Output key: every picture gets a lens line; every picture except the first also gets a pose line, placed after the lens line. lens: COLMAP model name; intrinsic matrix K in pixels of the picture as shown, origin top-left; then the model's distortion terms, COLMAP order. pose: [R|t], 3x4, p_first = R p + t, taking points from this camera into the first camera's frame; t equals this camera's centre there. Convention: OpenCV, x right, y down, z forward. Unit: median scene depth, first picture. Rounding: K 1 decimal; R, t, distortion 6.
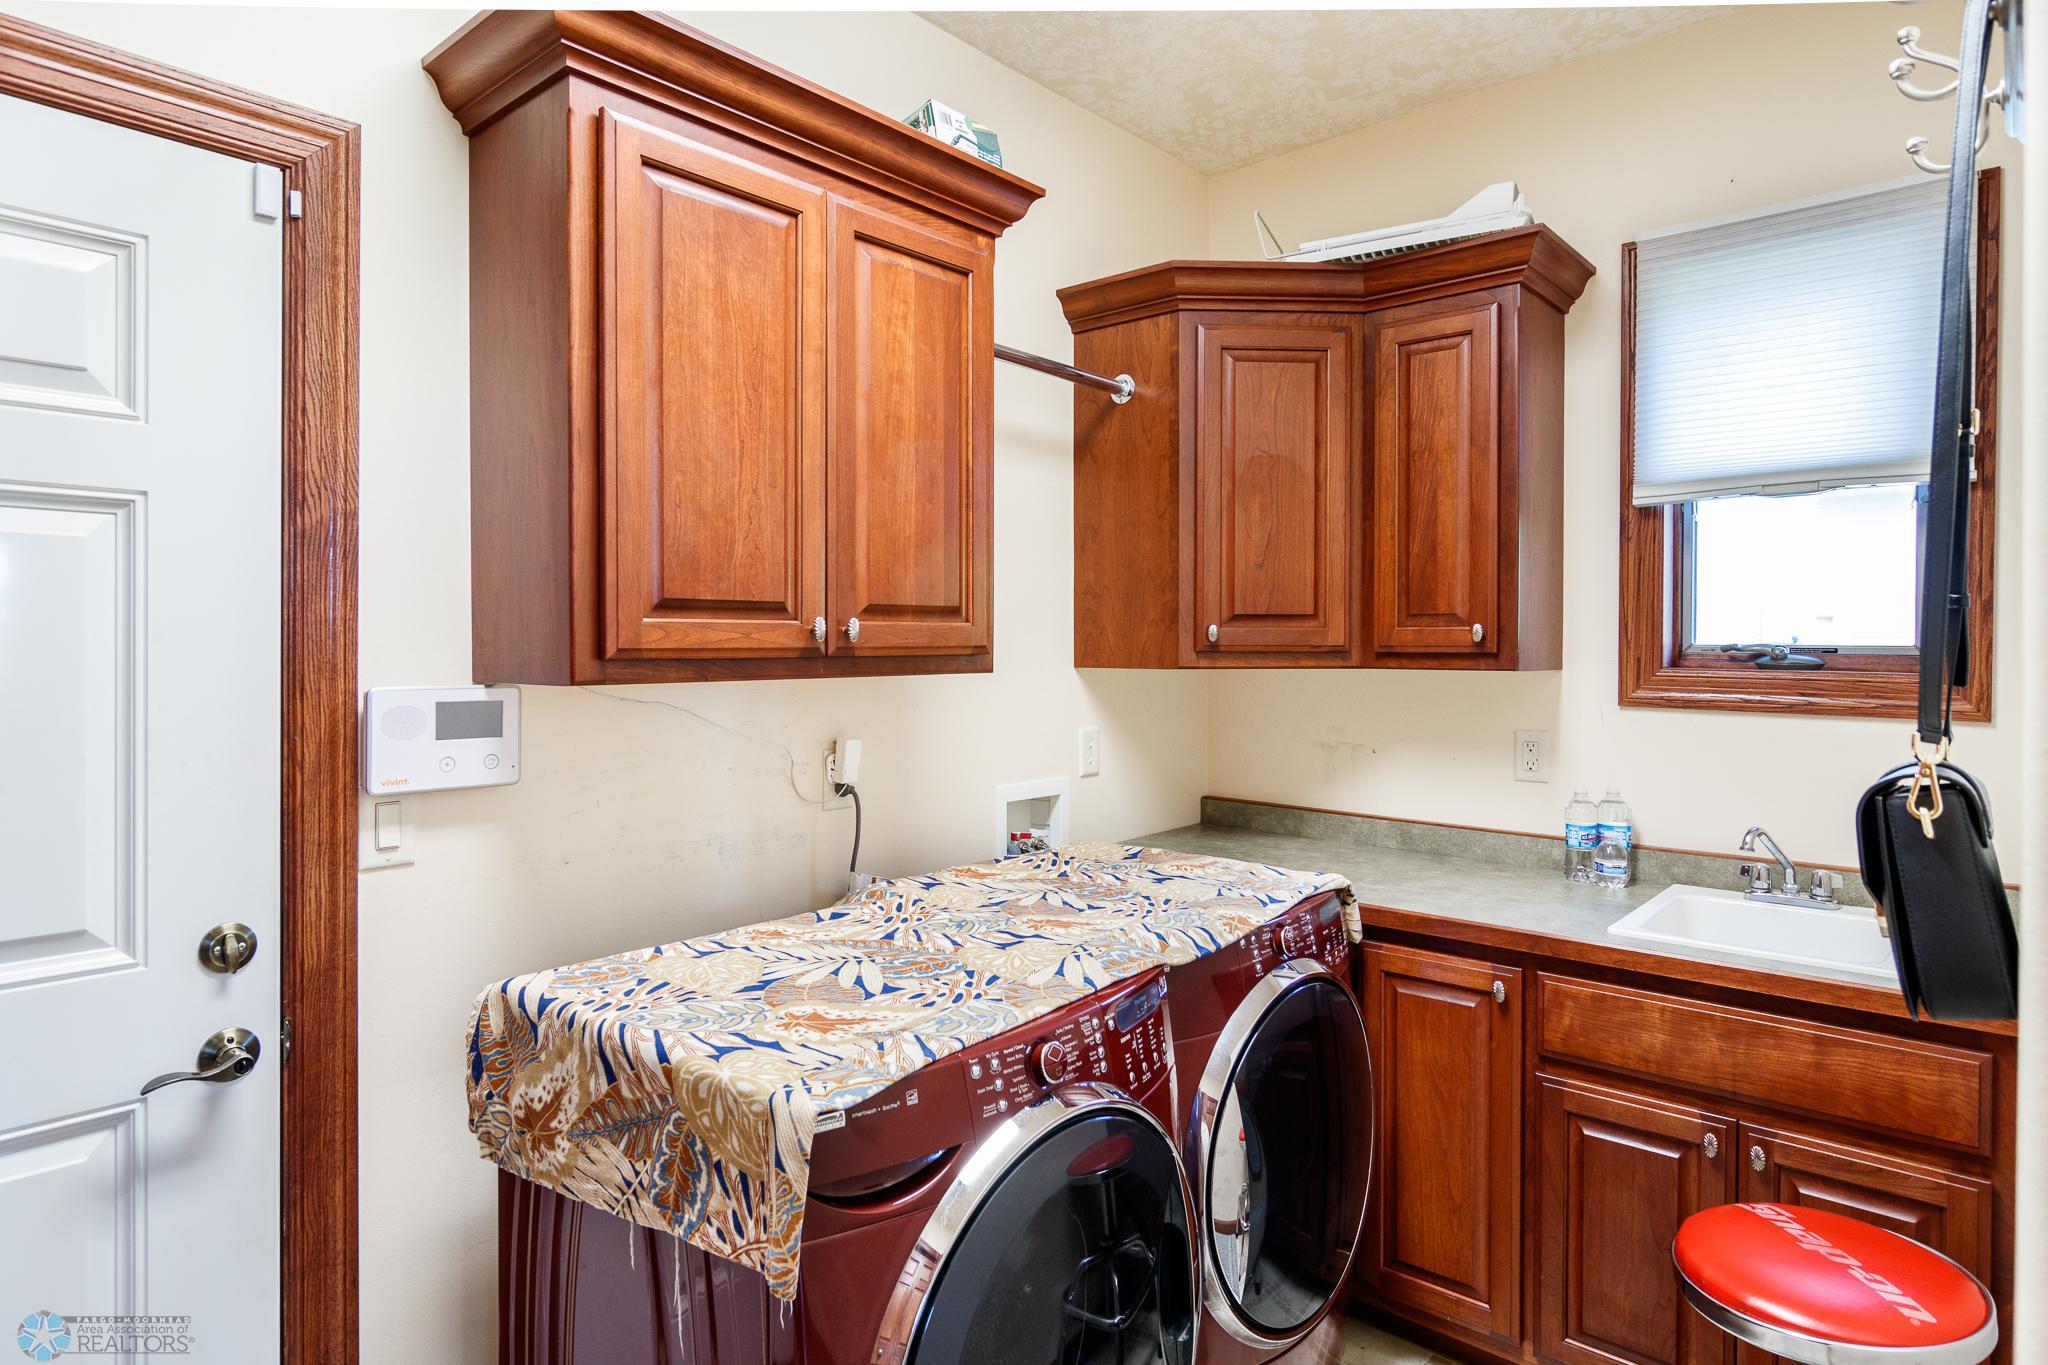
lens RADIAL K [[1156.6, 0, 1022.8], [0, 1156.6, 666.4], [0, 0, 1]] dist [-0.006016, -0.000315]
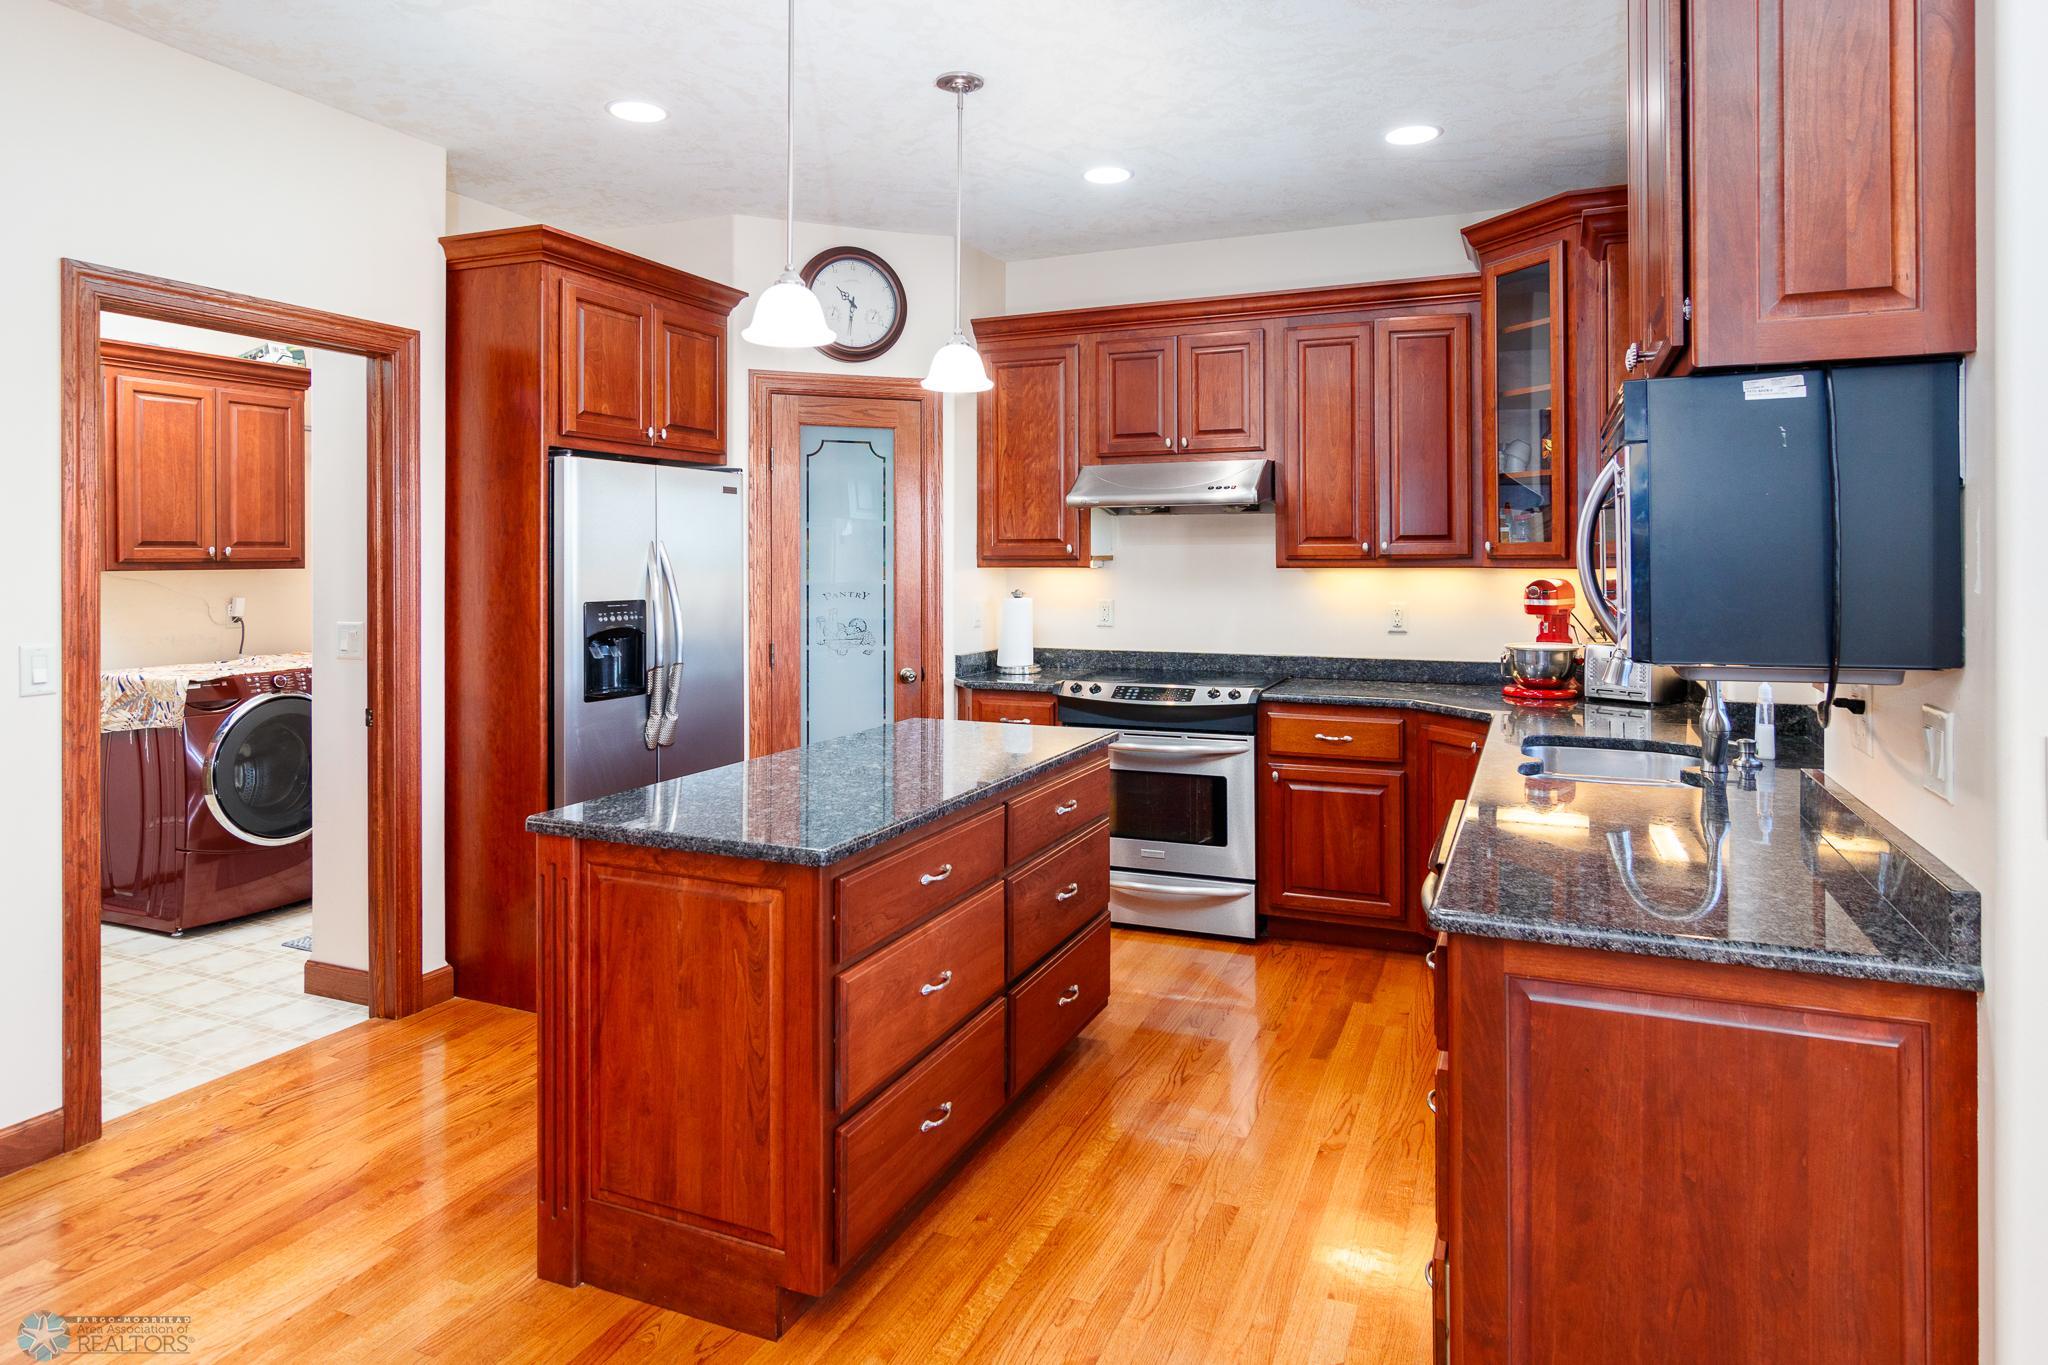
lens RADIAL K [[1213.6, 0, 1040.3], [0, 1213.6, 567.9], [0, 0, 1]] dist [0.003694, -0.001492]
pose [[0.947245, -0.003432, 0.320492, 0.767830], [0.005894, 0.999960, -0.006712, 0.037547], [-0.320456, 0.008247, 0.947227, -2.372242]]
